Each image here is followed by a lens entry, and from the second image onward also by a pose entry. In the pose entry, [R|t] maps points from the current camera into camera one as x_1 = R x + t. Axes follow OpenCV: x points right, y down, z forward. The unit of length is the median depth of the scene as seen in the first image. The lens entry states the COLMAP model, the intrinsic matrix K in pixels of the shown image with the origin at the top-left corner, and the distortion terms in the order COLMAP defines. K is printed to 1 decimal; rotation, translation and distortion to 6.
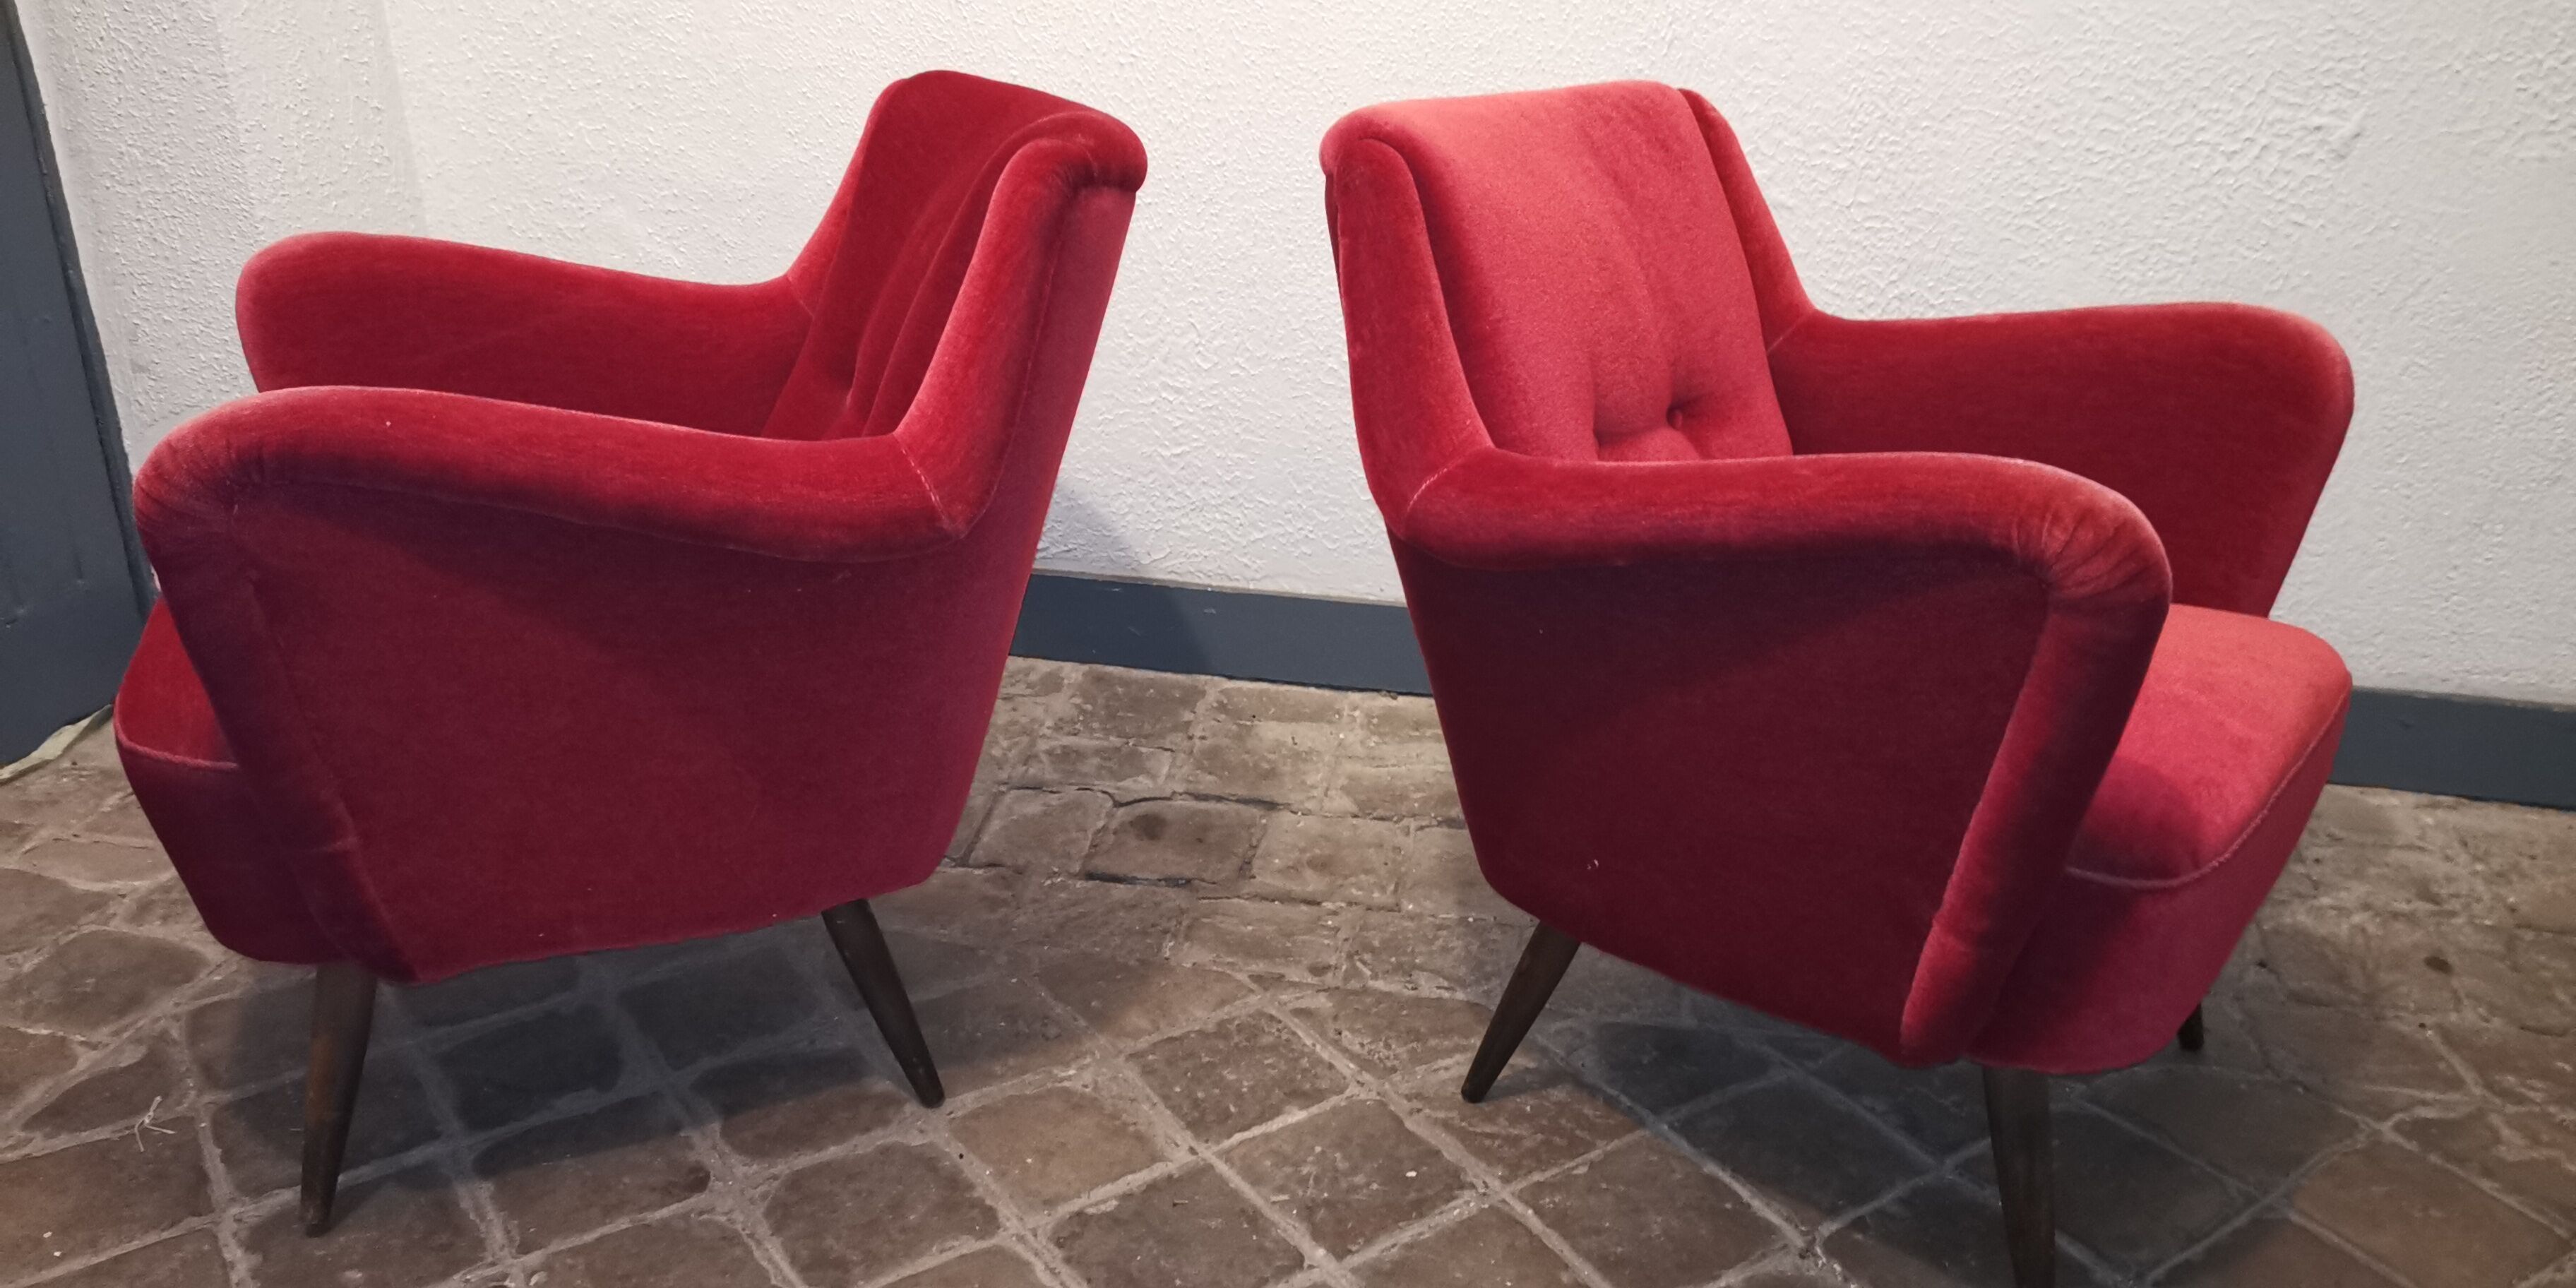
lens RADIAL K [[2057.4, 0, 1282.9], [0, 2057.4, 688.9], [0, 0, 1]] dist [0.039064, -0.008430]
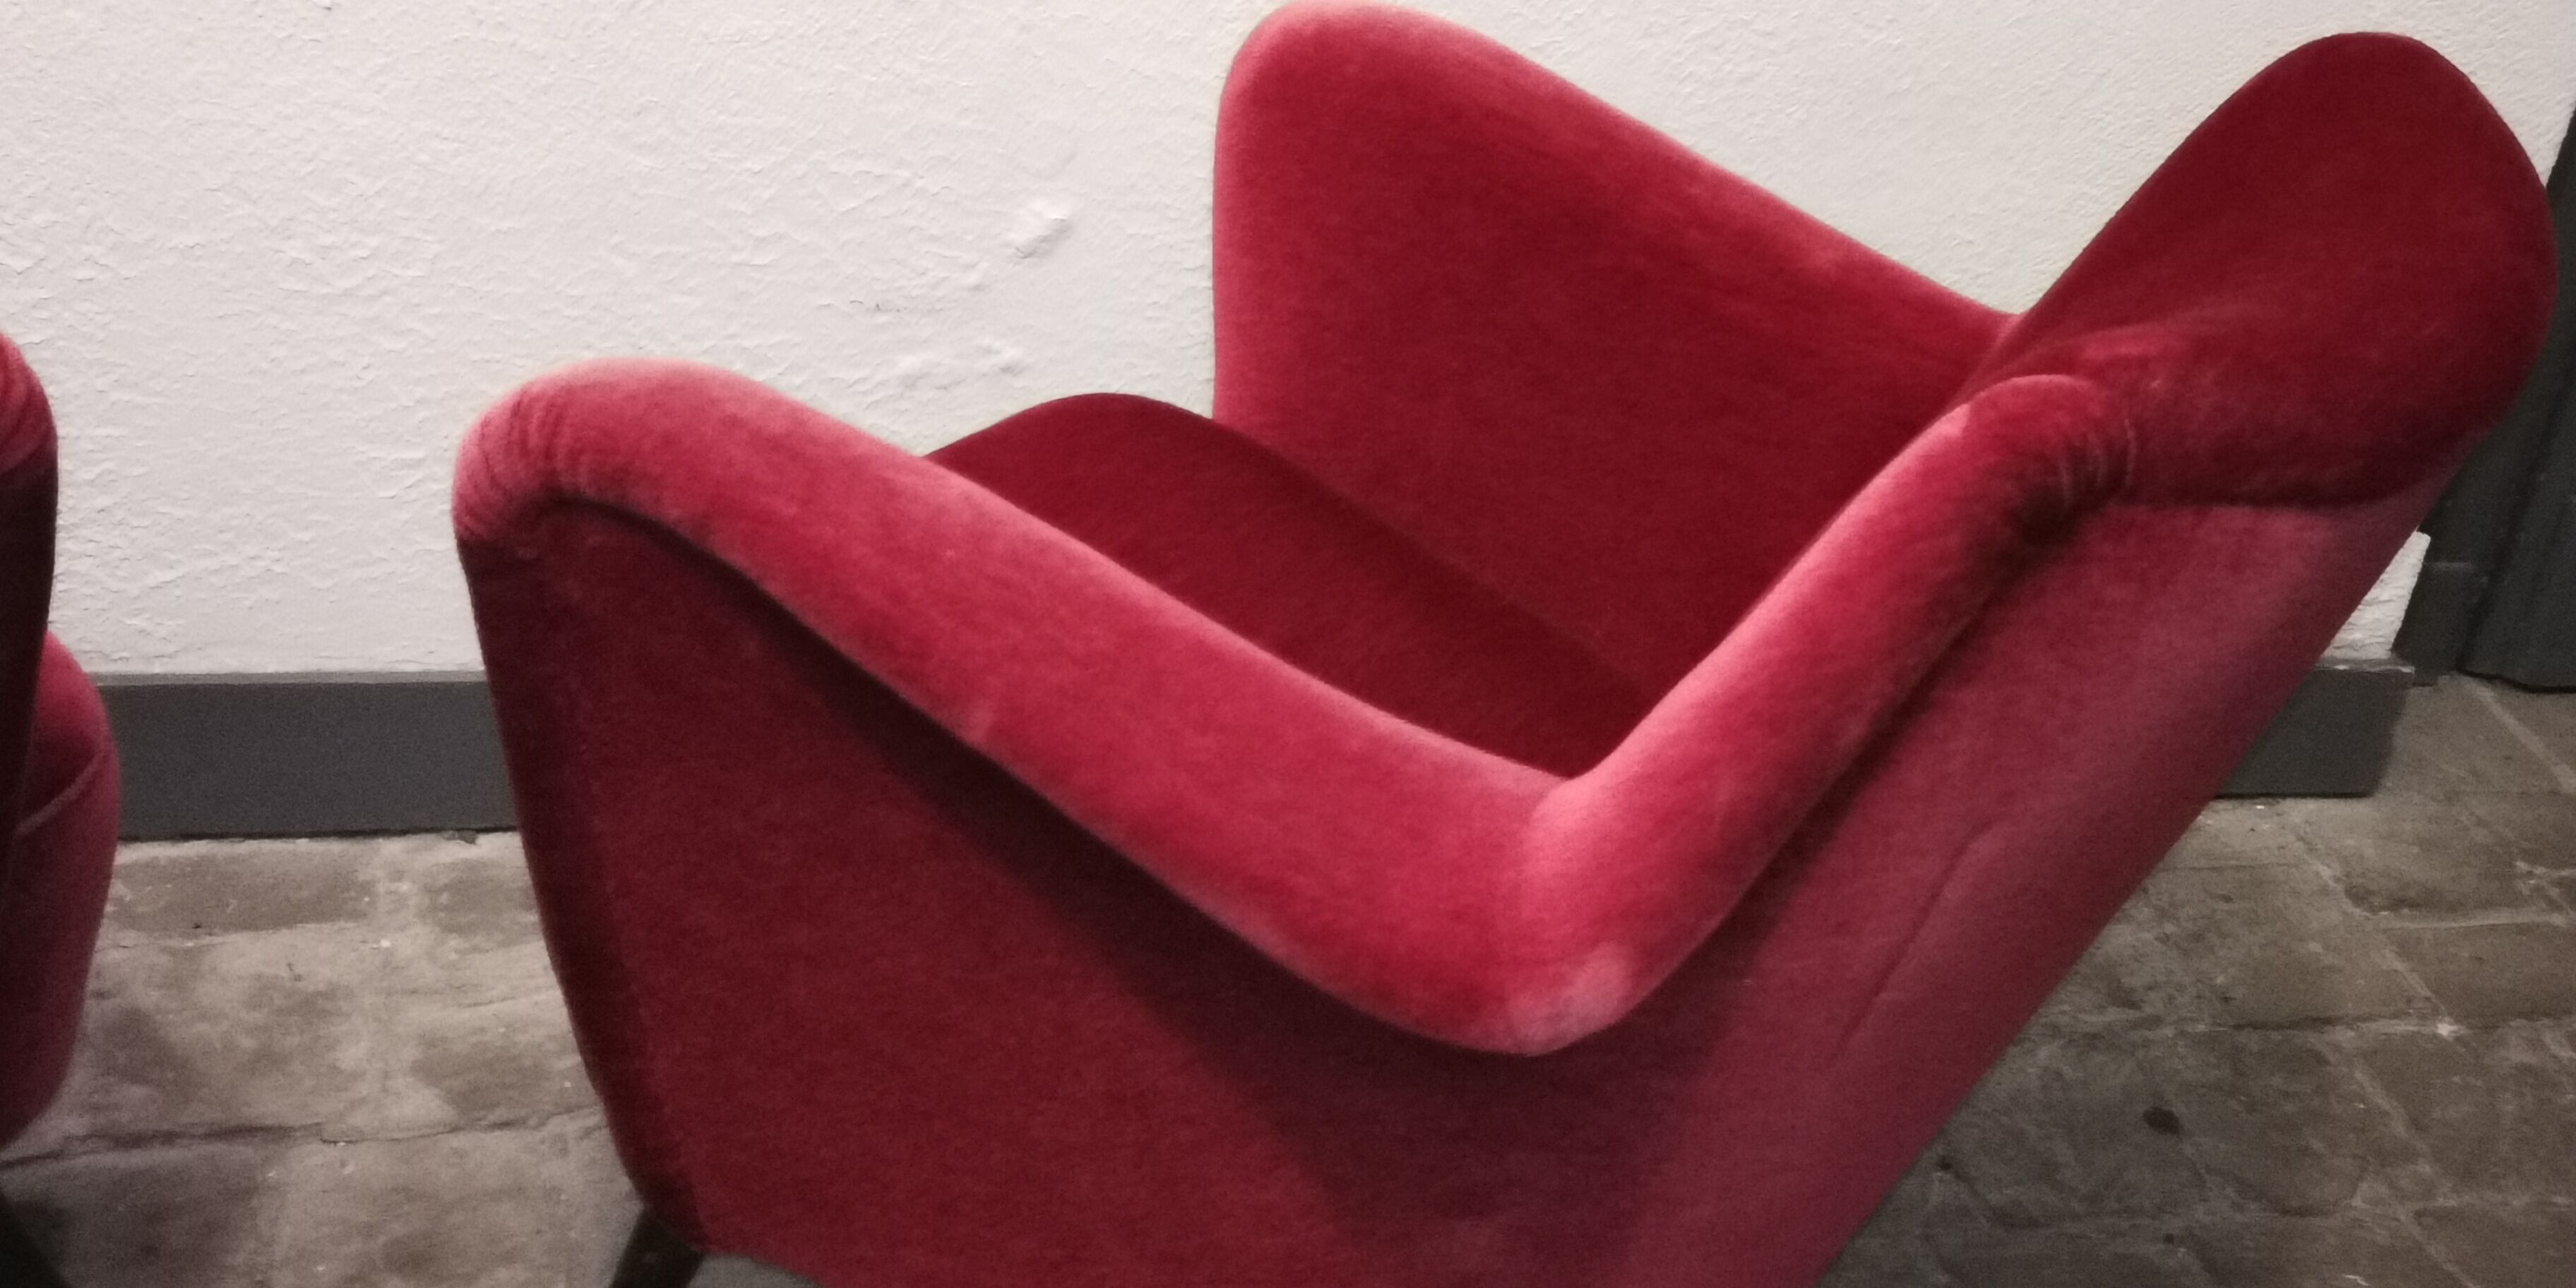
lens RADIAL K [[3151.1, 0, 1347.2], [0, 3151.1, 653.6], [0, 0, 1]] dist [0.081448, 0.000000]
pose [[0.907327, -0.119184, 0.403178, -0.071307], [0.059402, 0.985698, 0.157702, -0.174054], [-0.416208, -0.119137, 0.901431, 0.182966]]
